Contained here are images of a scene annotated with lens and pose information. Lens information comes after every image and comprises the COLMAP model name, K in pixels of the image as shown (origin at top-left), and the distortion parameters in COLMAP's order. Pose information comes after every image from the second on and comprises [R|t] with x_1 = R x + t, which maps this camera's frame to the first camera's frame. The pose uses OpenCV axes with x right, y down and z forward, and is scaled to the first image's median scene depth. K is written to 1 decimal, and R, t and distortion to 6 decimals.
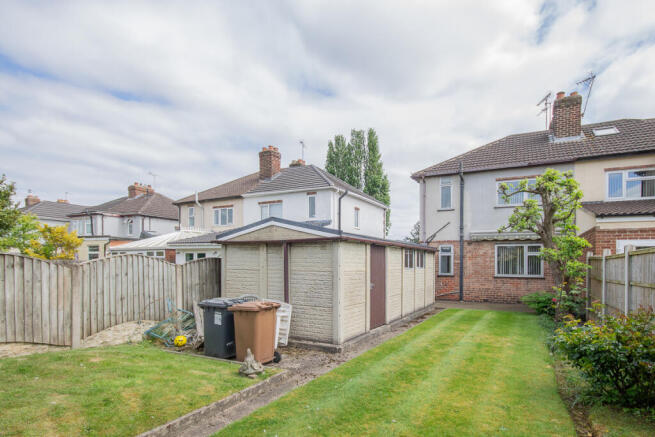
lens RADIAL K [[308.0, 0, 365.0], [0, 308.0, 267.4], [0, 0, 1]] dist [0.000160, -0.000198]
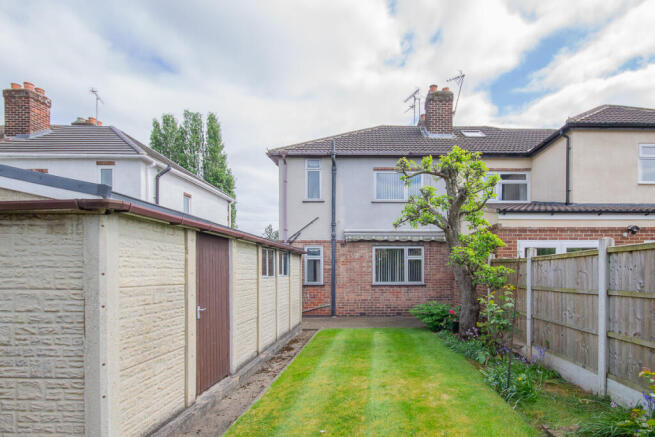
lens RADIAL K [[308.0, 0, 365.0], [0, 308.0, 267.4], [0, 0, 1]] dist [0.000160, -0.000198]
pose [[0.888635, -0.003011, 0.458605, 0.020806], [0.014334, 0.999672, -0.021211, 0.000055], [-0.458391, 0.025423, 0.888387, 0.269024]]
